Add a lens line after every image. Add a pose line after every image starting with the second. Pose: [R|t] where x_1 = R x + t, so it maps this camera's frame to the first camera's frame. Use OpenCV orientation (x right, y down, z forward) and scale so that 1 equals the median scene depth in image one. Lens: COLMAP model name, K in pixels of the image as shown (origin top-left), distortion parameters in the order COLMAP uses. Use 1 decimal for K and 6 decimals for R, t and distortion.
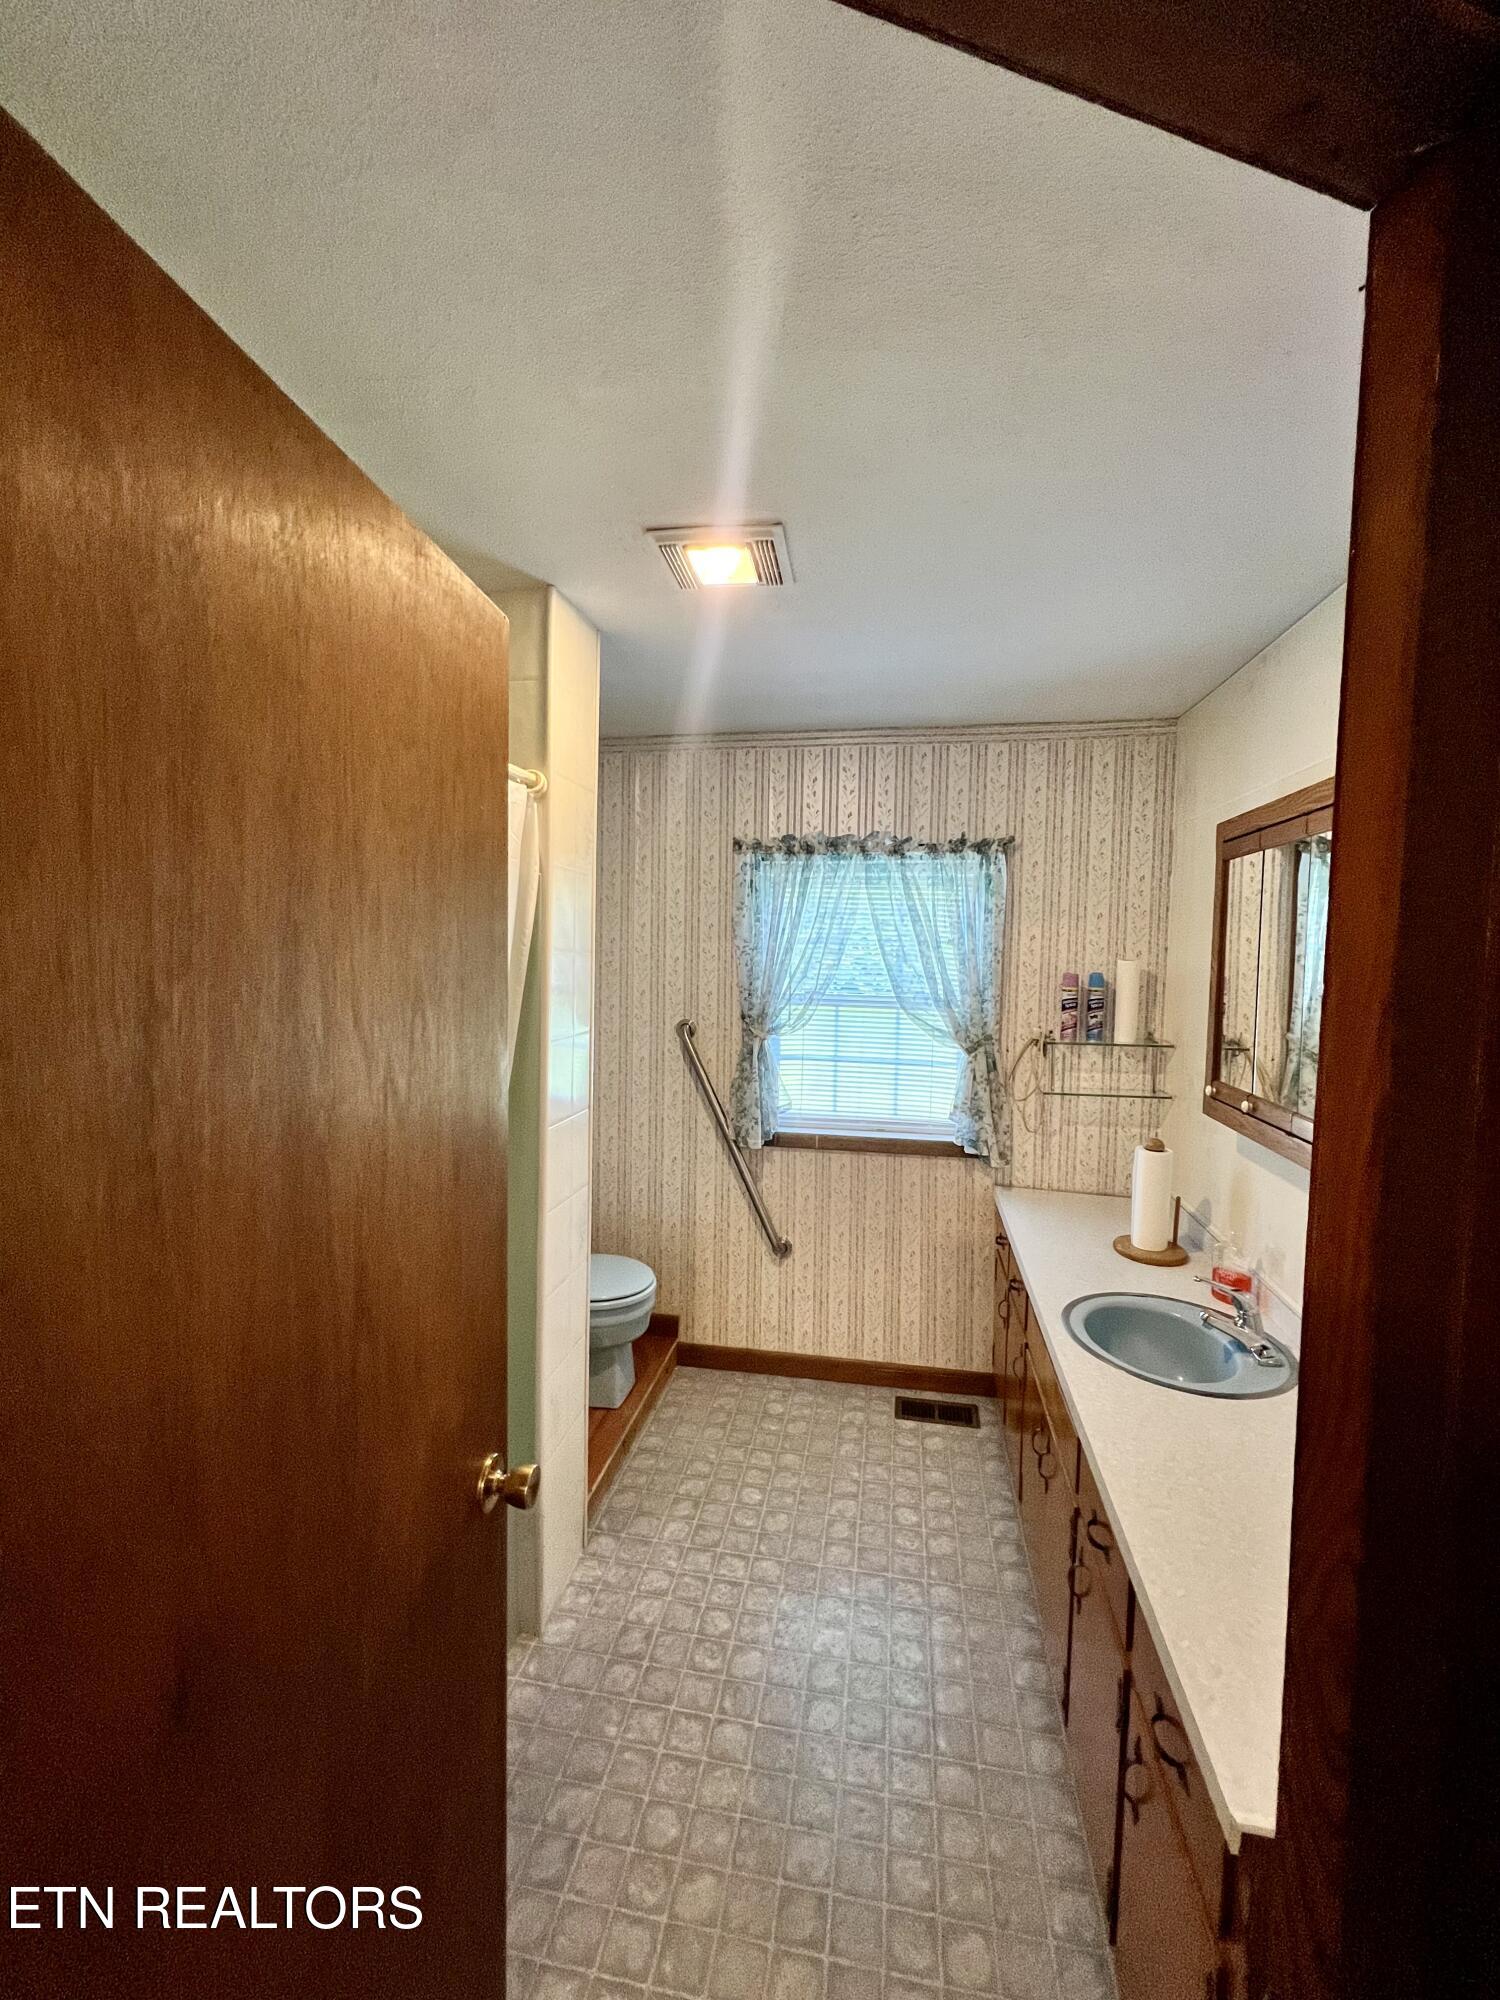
lens RADIAL K [[802.8, 0, 750.0], [0, 802.8, 1000.0], [0, 0, 1]] dist [0.001707, 0.000168]
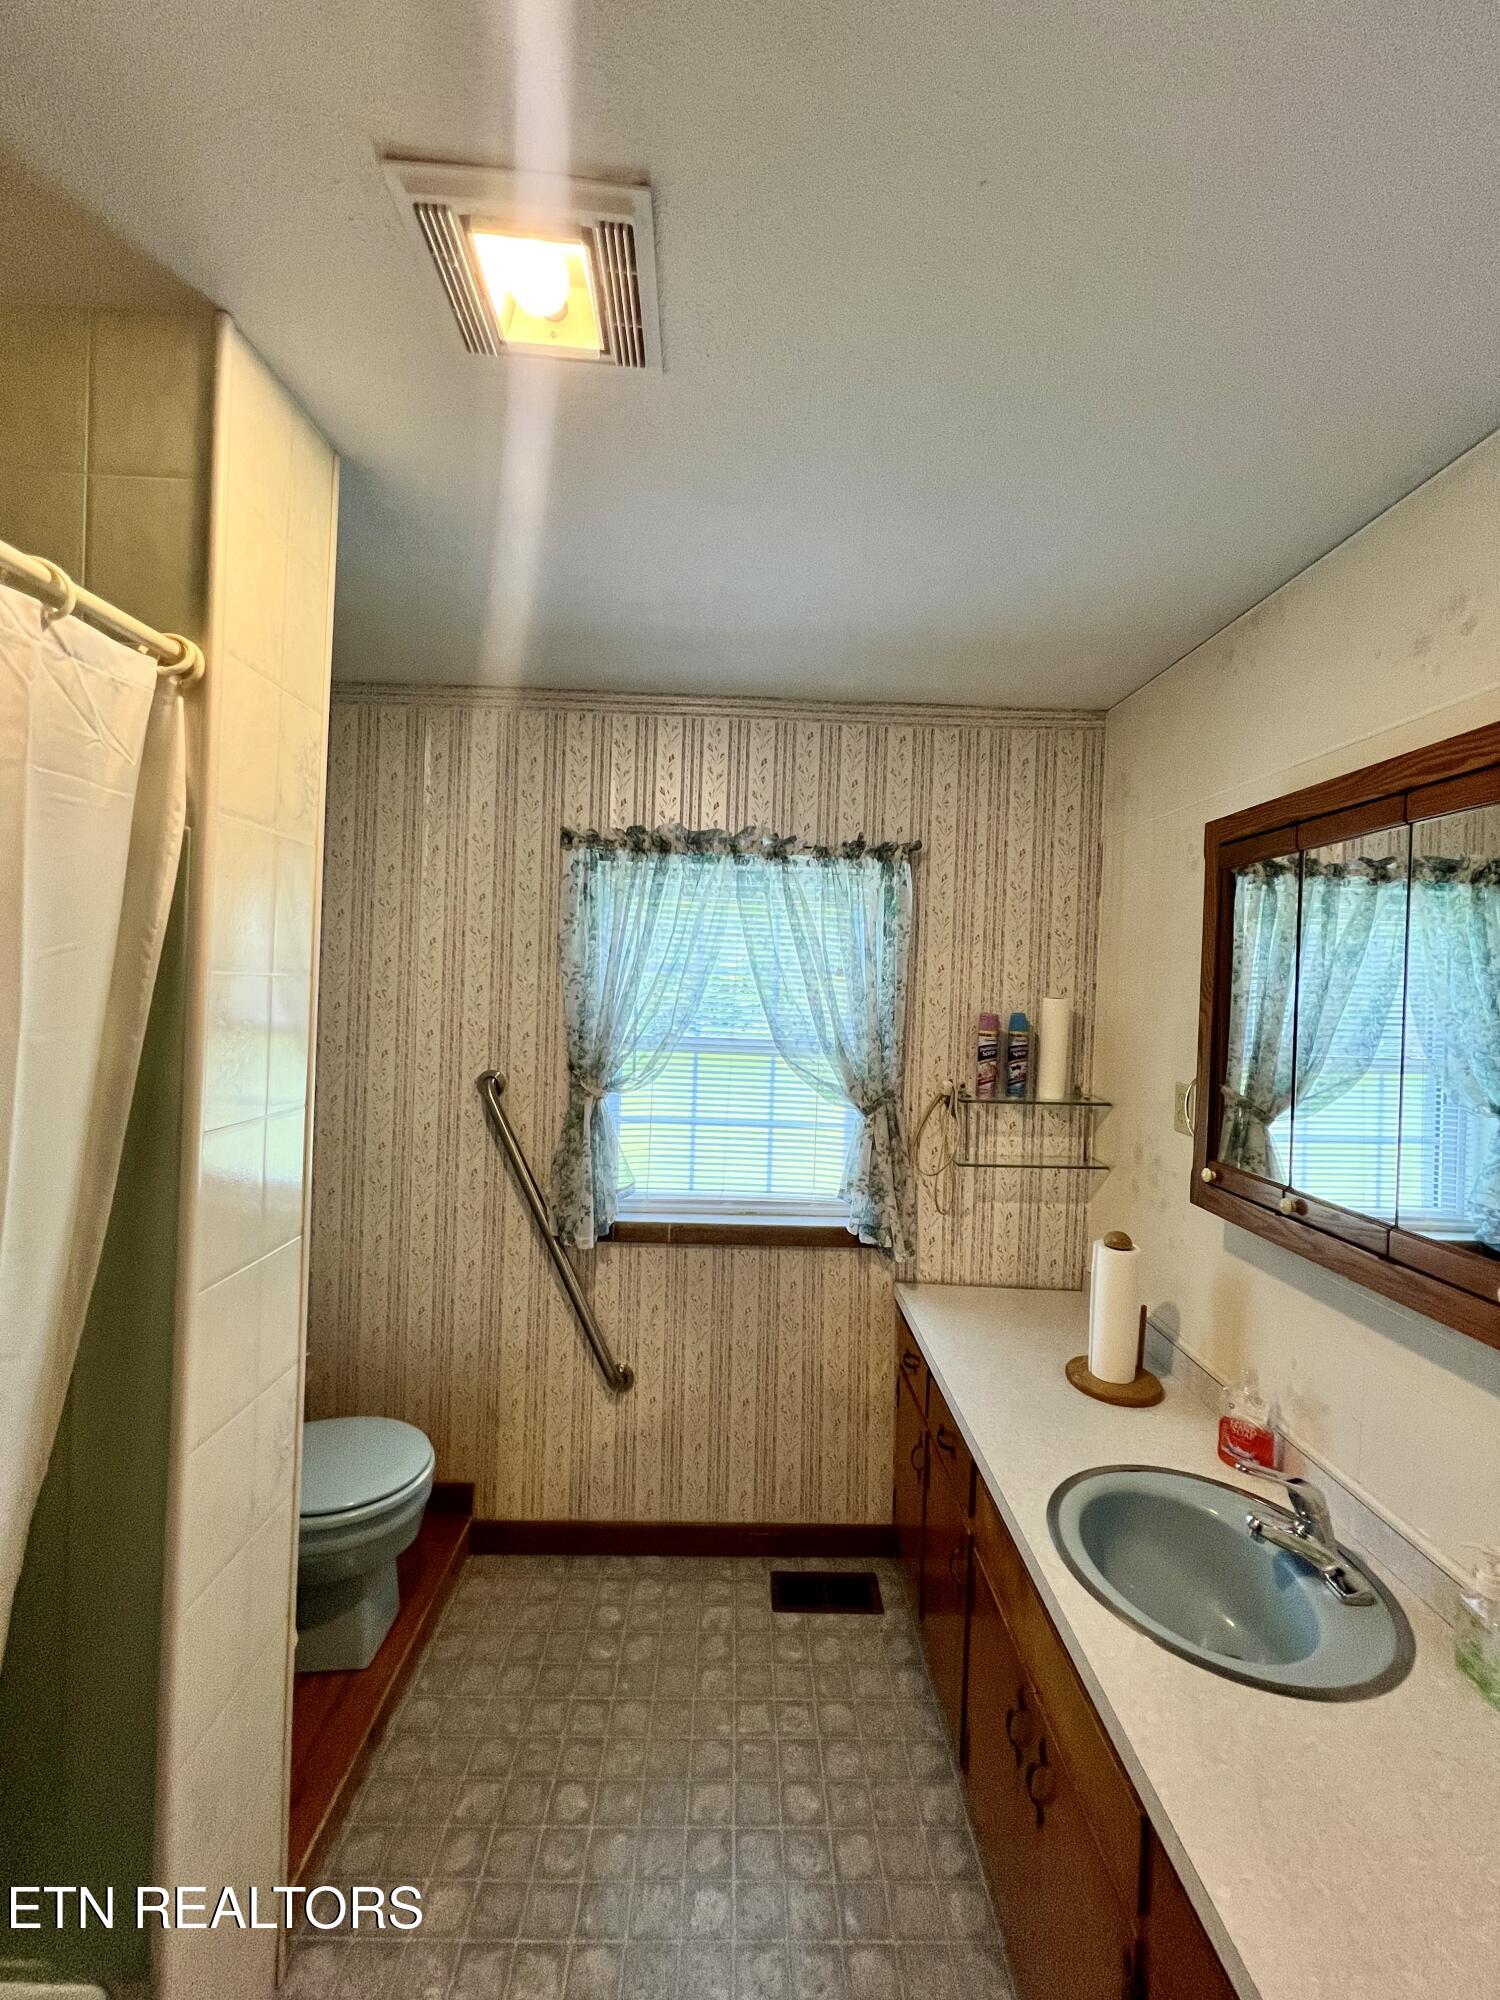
lens RADIAL K [[802.8, 0, 750.0], [0, 802.8, 1000.0], [0, 0, 1]] dist [0.001707, 0.000168]
pose [[0.979081, 0.013316, 0.203034, 0.001809], [-0.004954, 0.999120, -0.041638, -0.011719], [-0.203409, 0.039761, 0.978286, 0.251303]]
